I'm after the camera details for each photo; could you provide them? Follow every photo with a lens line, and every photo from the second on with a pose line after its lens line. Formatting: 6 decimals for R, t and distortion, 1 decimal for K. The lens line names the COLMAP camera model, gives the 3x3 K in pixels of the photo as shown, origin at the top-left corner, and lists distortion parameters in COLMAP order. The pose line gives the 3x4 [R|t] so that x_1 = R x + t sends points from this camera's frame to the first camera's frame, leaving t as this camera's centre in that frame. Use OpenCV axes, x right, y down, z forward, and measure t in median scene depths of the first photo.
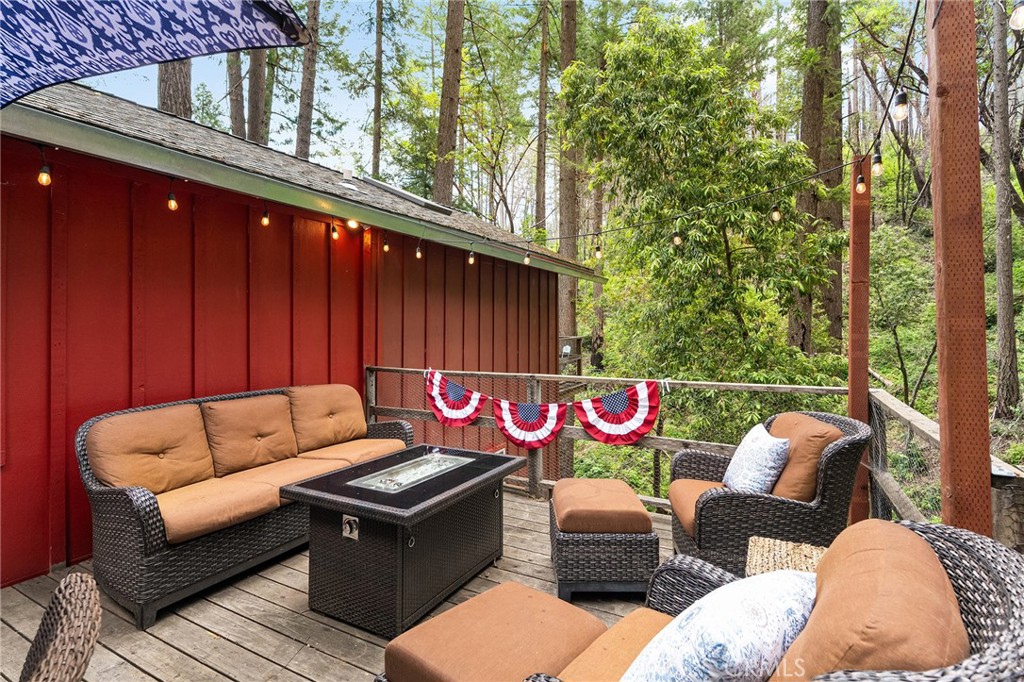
lens RADIAL K [[502.3, 0, 511.5], [0, 502.3, 332.1], [0, 0, 1]] dist [0.002695, -0.000117]
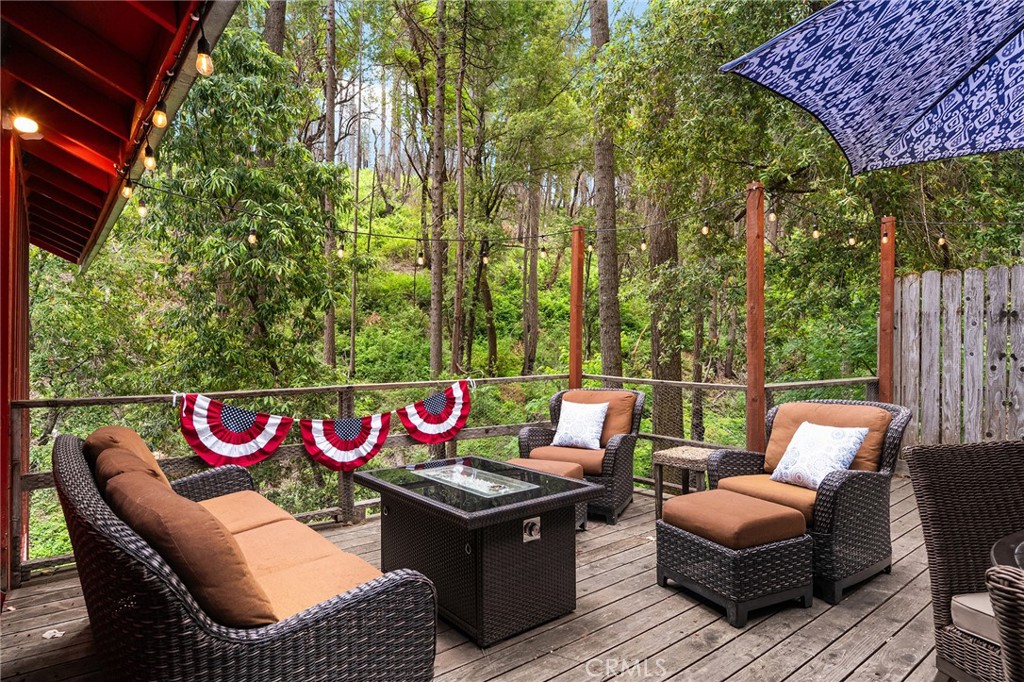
lens RADIAL K [[579.3, 0, 511.9], [0, 579.3, 344.3], [0, 0, 1]] dist [-0.003529, -0.000222]
pose [[0.379399, 0.002053, 0.925231, -0.850859], [0.006380, 0.999968, -0.004835, 0.019500], [-0.925211, 0.007737, 0.379374, 0.372014]]
